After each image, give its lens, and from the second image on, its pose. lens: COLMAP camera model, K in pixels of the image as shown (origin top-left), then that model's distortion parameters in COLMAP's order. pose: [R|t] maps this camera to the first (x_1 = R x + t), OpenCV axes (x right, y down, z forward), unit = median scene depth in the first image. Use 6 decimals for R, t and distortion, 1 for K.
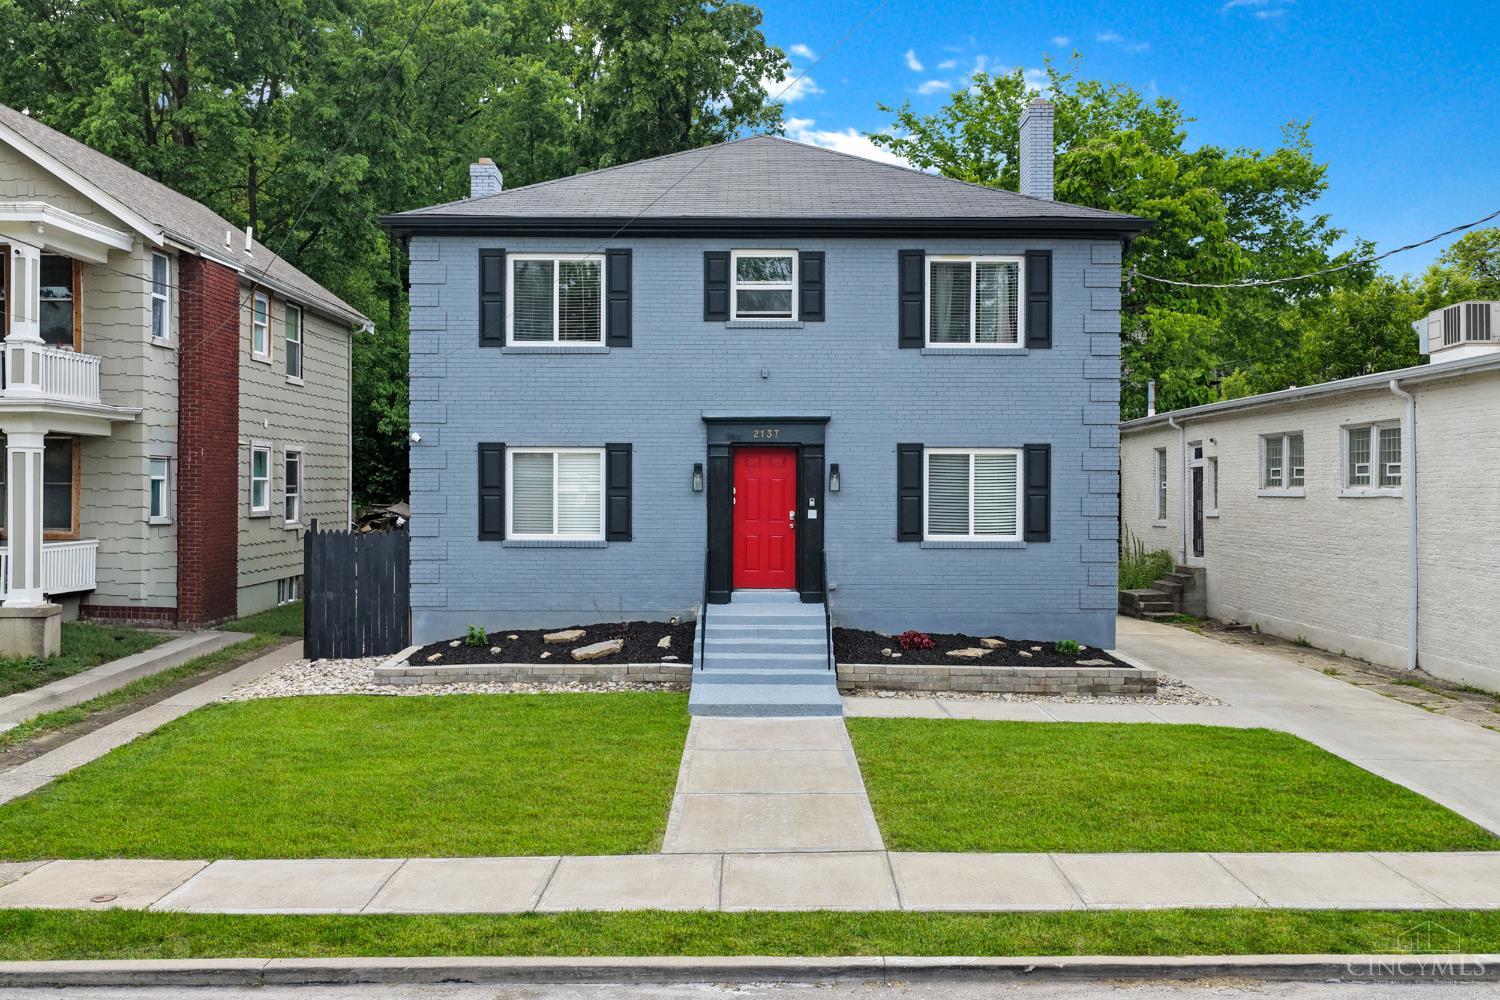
lens RADIAL K [[1271.7, 0, 747.6], [0, 1271.7, 494.5], [0, 0, 1]] dist [-0.004557, -0.003131]
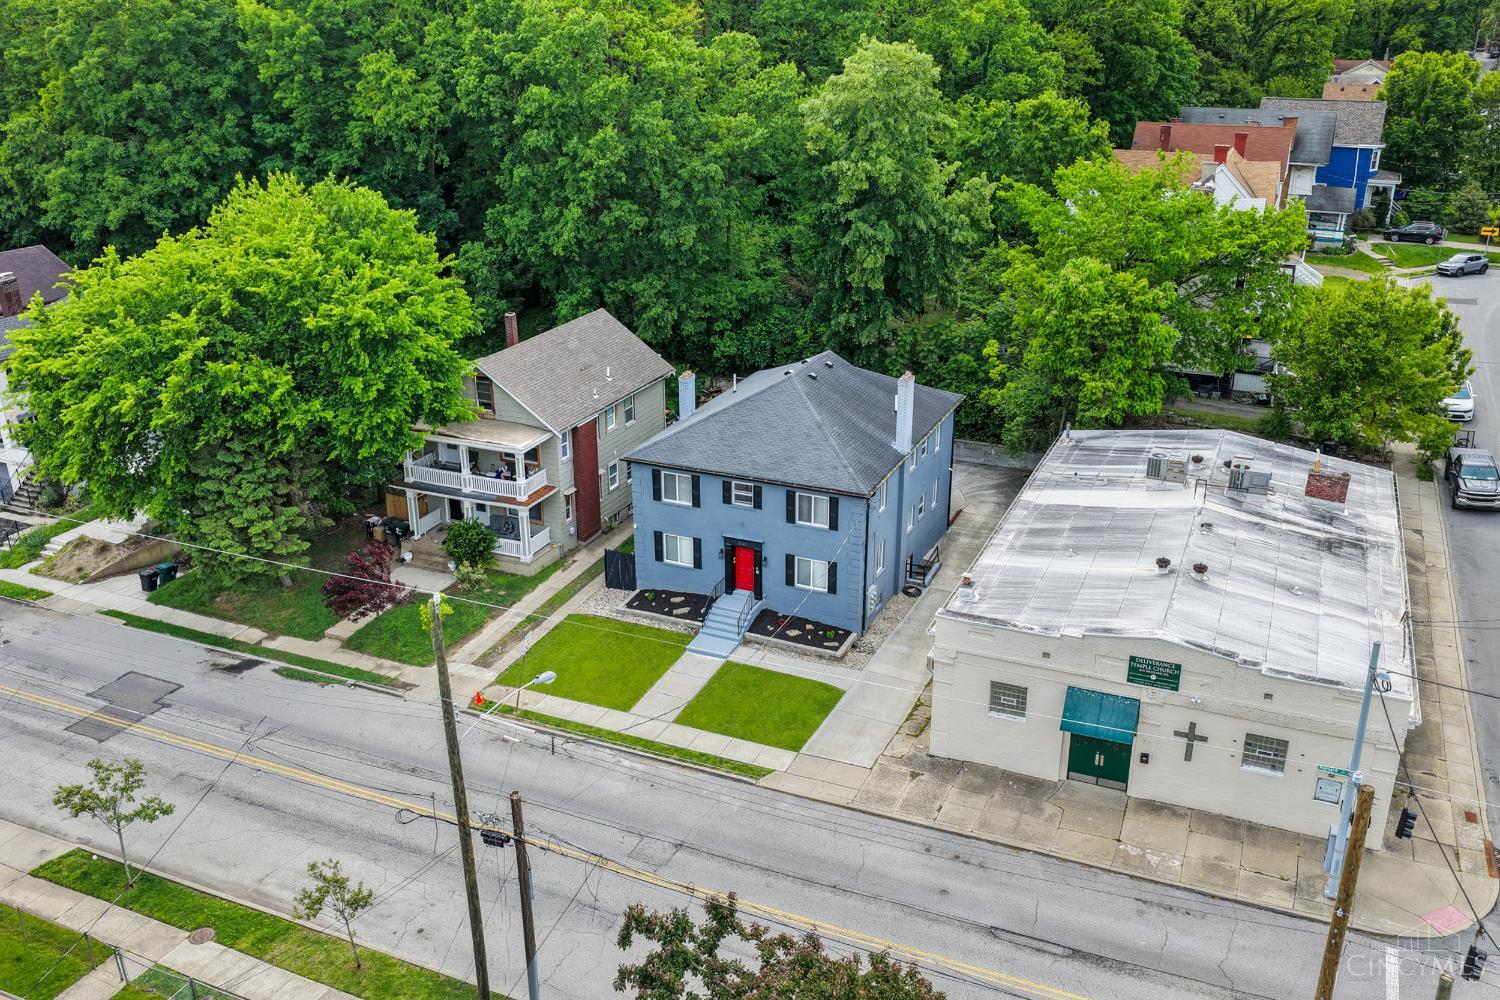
lens RADIAL K [[1271.7, 0, 752.6], [0, 1271.7, 502.7], [0, 0, 1]] dist [-0.004557, -0.003131]
pose [[0.913866, 0.145145, -0.379185, 1.101239], [0.004810, 0.929982, 0.367573, -1.179007], [0.405987, -0.337737, 0.849181, -1.381674]]
